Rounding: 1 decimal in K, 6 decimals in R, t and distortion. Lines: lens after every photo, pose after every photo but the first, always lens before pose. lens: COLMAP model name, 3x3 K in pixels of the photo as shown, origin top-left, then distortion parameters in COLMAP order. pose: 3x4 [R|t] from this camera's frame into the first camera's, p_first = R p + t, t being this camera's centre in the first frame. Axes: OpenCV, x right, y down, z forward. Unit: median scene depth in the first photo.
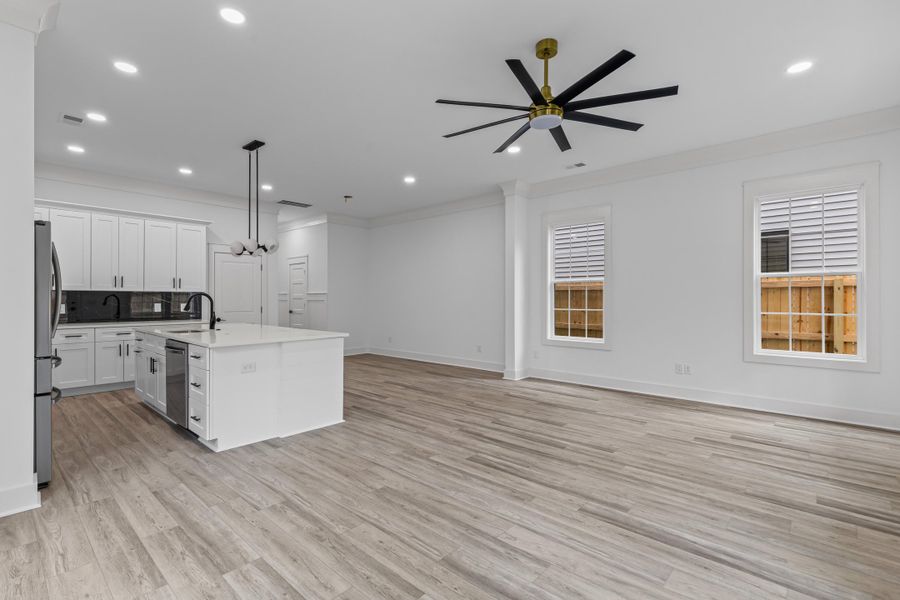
lens RADIAL K [[408.8, 0, 446.0], [0, 408.8, 296.5], [0, 0, 1]] dist [-0.008388, -0.000426]
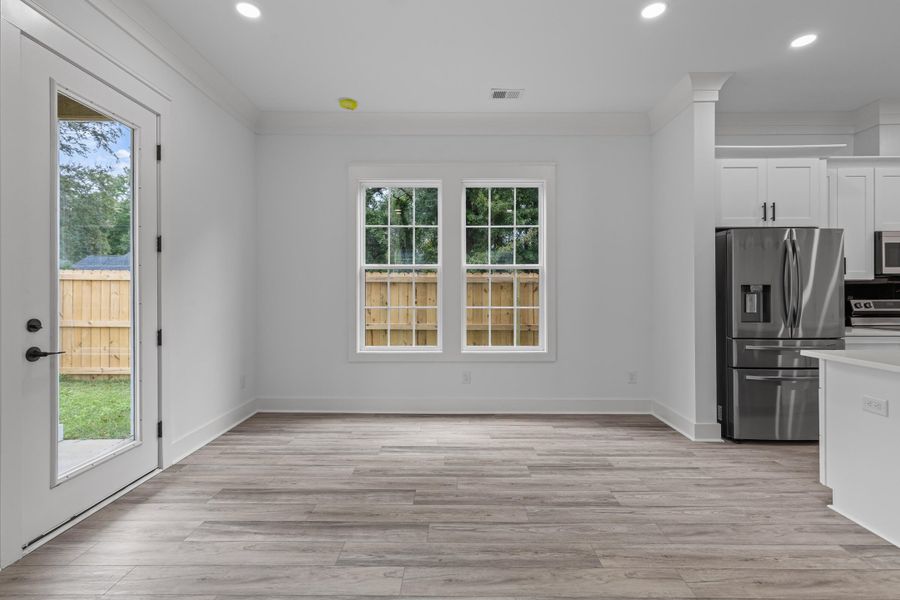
lens RADIAL K [[413.8, 0, 450.9], [0, 413.8, 290.4], [0, 0, 1]] dist [-0.000950, -0.000118]
pose [[-0.745470, 0.000404, -0.666539, 0.391230], [0.005092, 0.999974, -0.005089, 0.005236], [0.666519, -0.007187, -0.745453, 1.059548]]
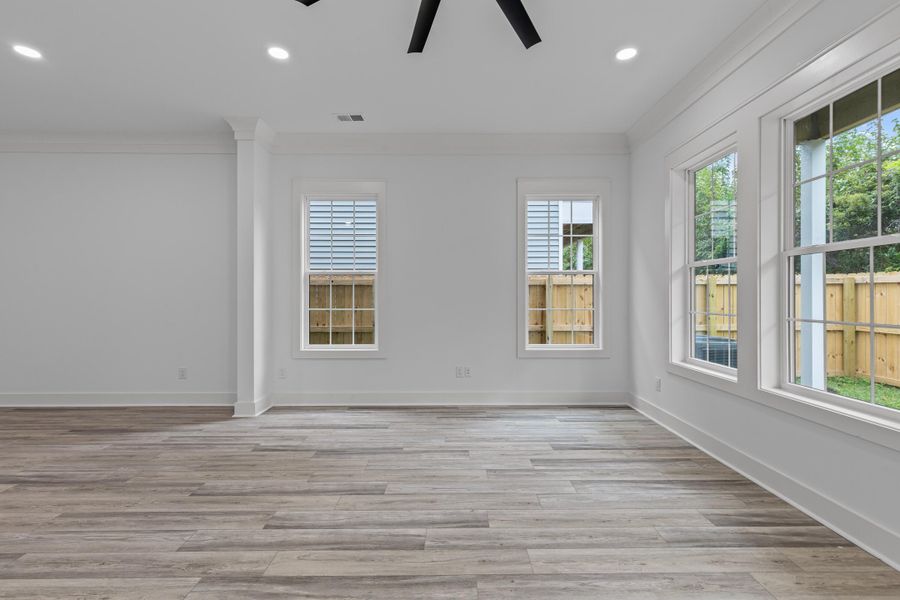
lens RADIAL K [[400.2, 0, 449.6], [0, 400.2, 295.4], [0, 0, 1]] dist [0.001669, -0.000073]
pose [[0.734350, 0.000045, 0.678771, -0.077752], [-0.003549, 0.999987, 0.003773, 0.003577], [-0.678762, -0.005180, 0.734341, 0.544611]]
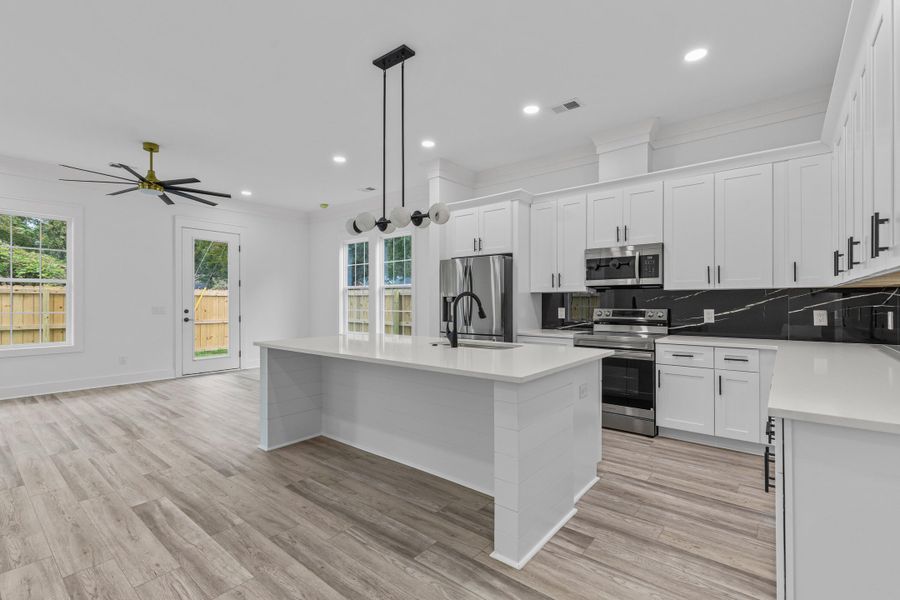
lens RADIAL K [[400.2, 0, 449.6], [0, 400.2, 295.4], [0, 0, 1]] dist [0.001669, -0.000073]
pose [[-0.998513, 0.001243, -0.054493, -0.721359], [0.002425, 0.999763, -0.021628, 0.017248], [0.054453, -0.021728, -0.998280, 2.229895]]
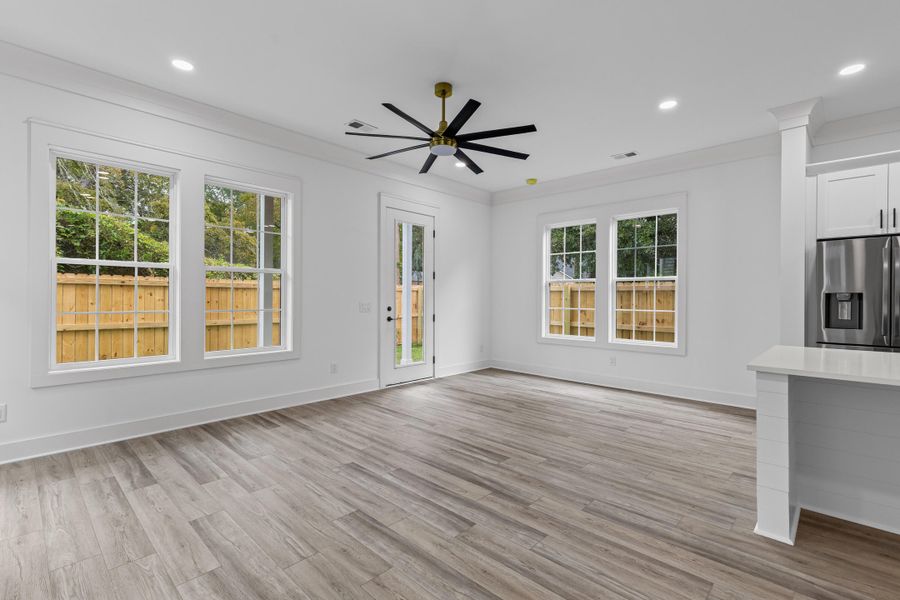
lens RADIAL K [[408.8, 0, 446.0], [0, 408.8, 296.5], [0, 0, 1]] dist [-0.008388, -0.000426]
pose [[-0.999355, -0.003684, 0.035710, 0.157000], [-0.003926, 0.999970, -0.006726, 0.009767], [-0.035684, -0.006862, -0.999340, 1.851699]]
